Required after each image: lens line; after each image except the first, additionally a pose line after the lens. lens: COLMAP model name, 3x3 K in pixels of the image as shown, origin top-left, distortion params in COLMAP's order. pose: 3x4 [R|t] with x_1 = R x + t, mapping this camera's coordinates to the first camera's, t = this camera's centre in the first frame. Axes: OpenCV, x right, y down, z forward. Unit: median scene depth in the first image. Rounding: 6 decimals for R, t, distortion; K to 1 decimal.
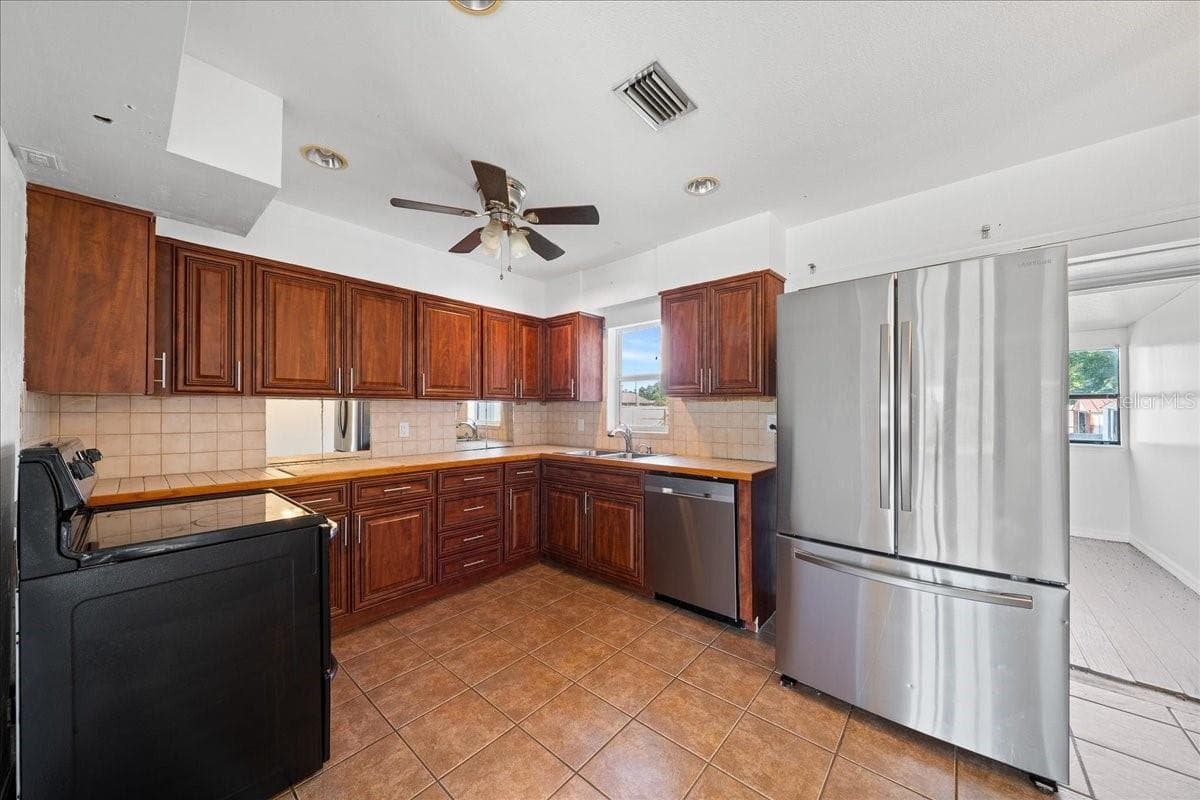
lens RADIAL K [[413.9, 0, 601.2], [0, 413.9, 406.7], [0, 0, 1]] dist [-0.004853, -0.000015]
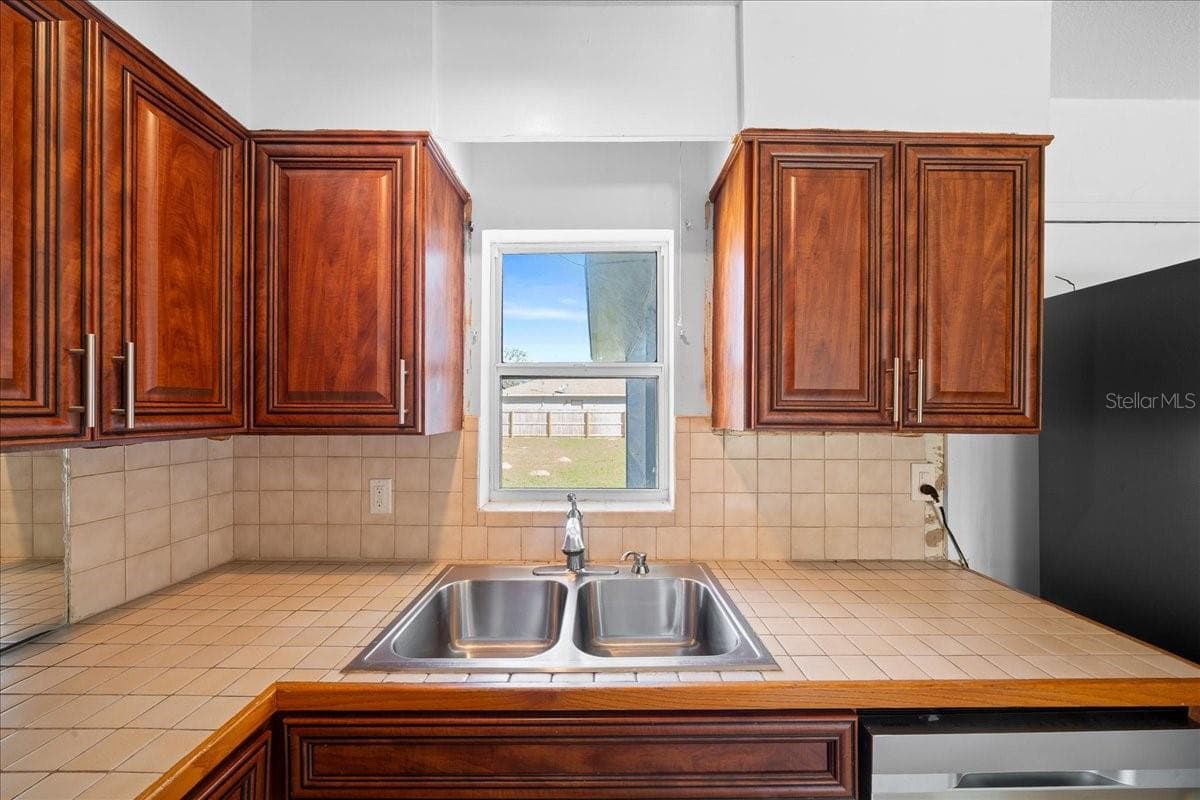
lens RADIAL K [[413.9, 0, 601.9], [0, 413.9, 409.3], [0, 0, 1]] dist [-0.004853, -0.000015]
pose [[0.750435, 0.003490, 0.660935, -0.187348], [-0.007830, 0.999963, 0.003610, -0.042494], [-0.660898, -0.007884, 0.750434, 0.845420]]
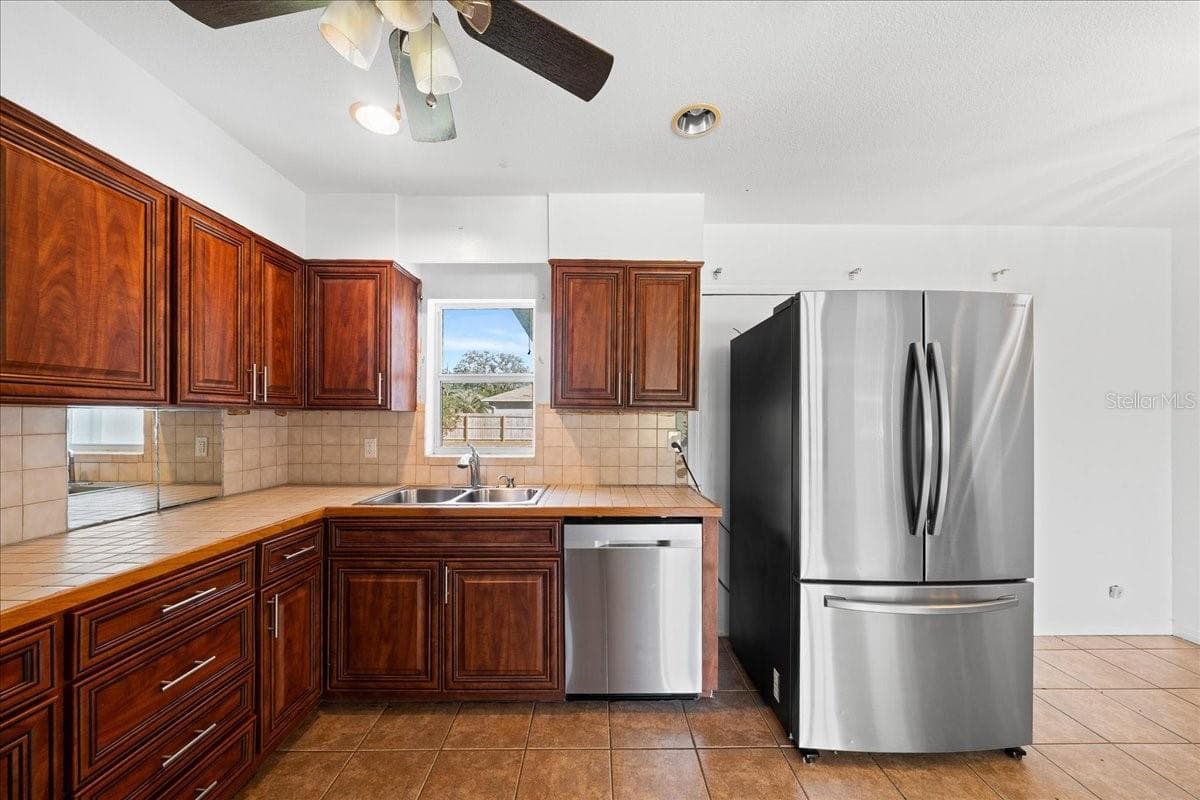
lens RADIAL K [[413.9, 0, 598.9], [0, 413.9, 417.5], [0, 0, 1]] dist [-0.004853, -0.000015]
pose [[0.749100, 0.002852, 0.662450, -0.273748], [-0.011054, 0.999905, 0.008196, -0.014577], [-0.662364, -0.013463, 0.749061, 0.428549]]
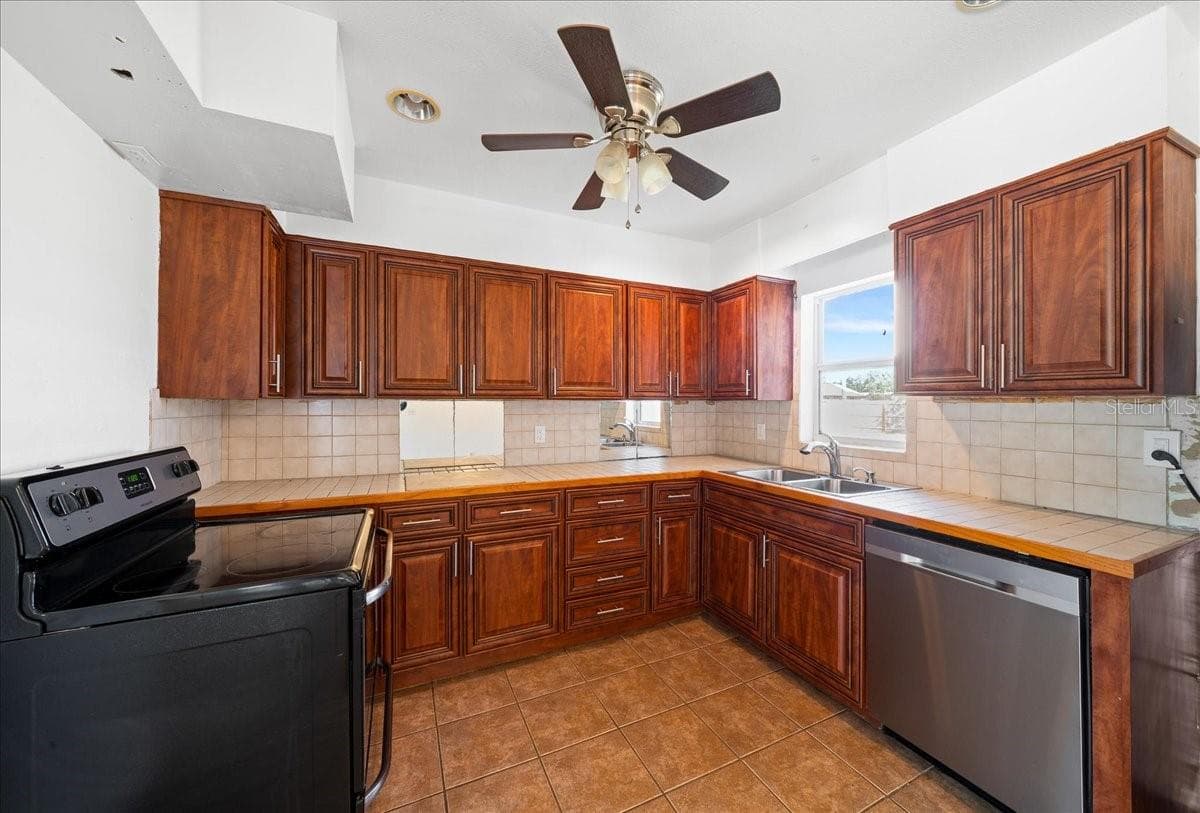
lens RADIAL K [[436.2, 0, 605.6], [0, 436.2, 400.6], [0, 0, 1]] dist [-0.006265, -0.000557]
pose [[0.916159, 0.000090, -0.400816, 0.011076], [0.000496, 0.999999, 0.001359, -0.017200], [0.400815, -0.001443, 0.916158, 0.246298]]
